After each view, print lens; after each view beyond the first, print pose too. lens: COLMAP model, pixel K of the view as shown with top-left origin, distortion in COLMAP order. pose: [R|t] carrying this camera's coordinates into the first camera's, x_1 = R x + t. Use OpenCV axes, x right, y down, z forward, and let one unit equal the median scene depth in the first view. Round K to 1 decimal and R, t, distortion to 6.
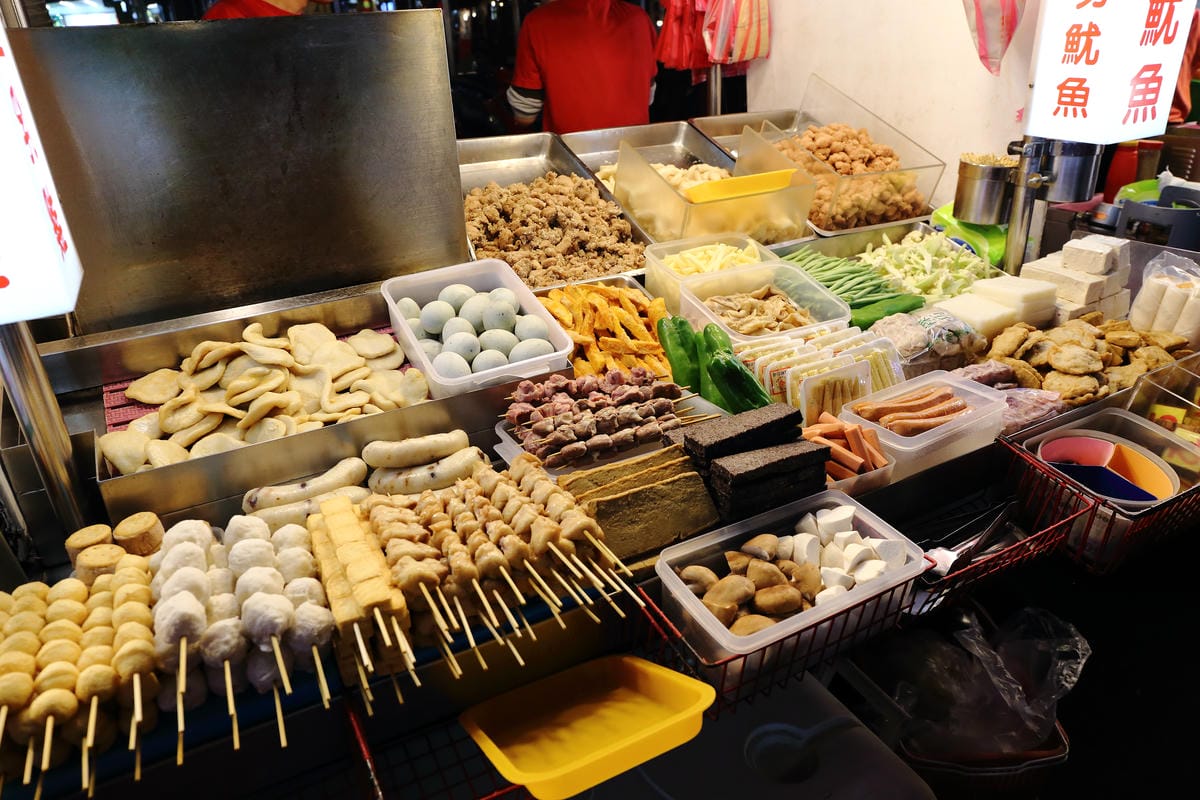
lens RADIAL K [[790.9, 0, 600.0], [0, 790.9, 400.0], [0, 0, 1]] dist [-0.107939, 0.084112]
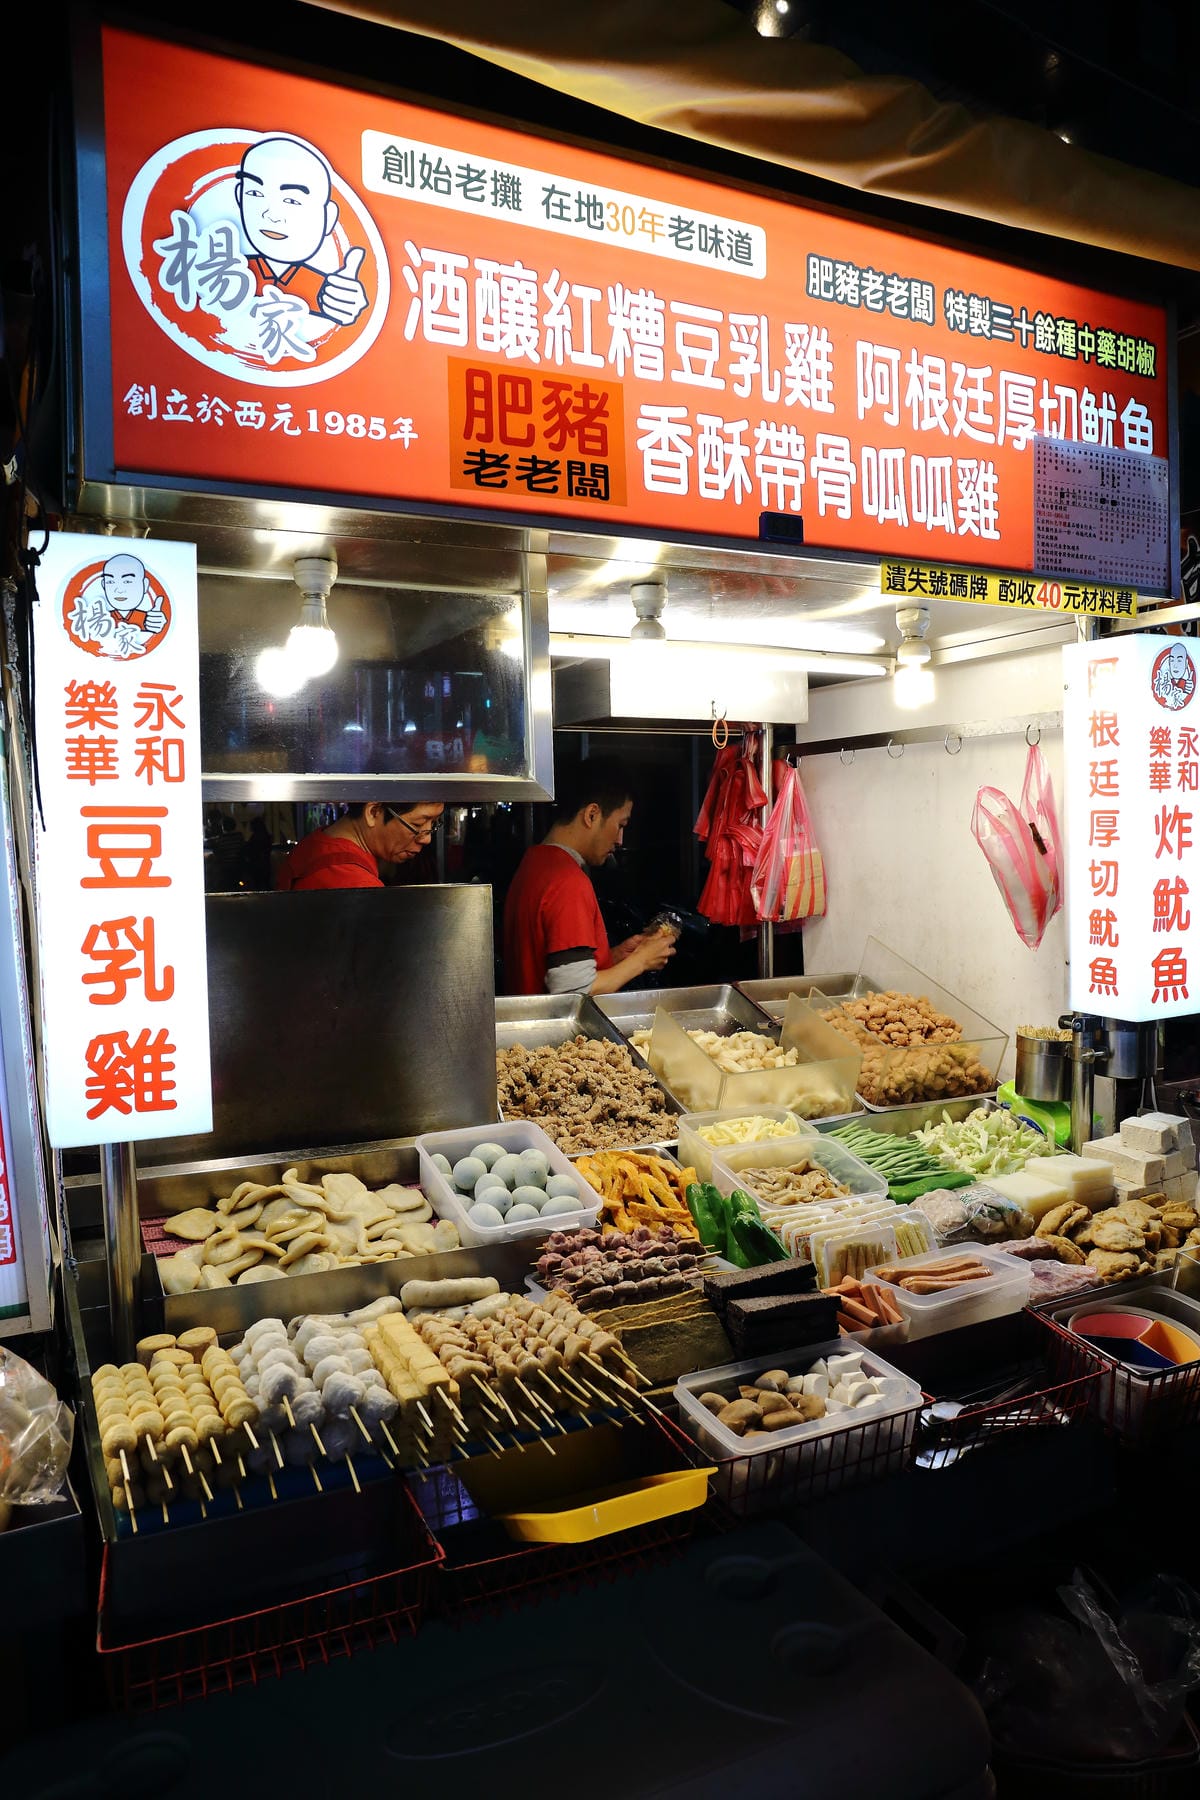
lens RADIAL K [[1186.3, 0, 600.0], [0, 1186.3, 900.0], [0, 0, 1]] dist [-0.107939, 0.084112]
pose [[0.999062, 0.030156, -0.031092, -0.001673], [-0.039718, 0.924169, -0.379913, 0.137832], [0.017278, 0.380791, 0.924500, -0.531216]]
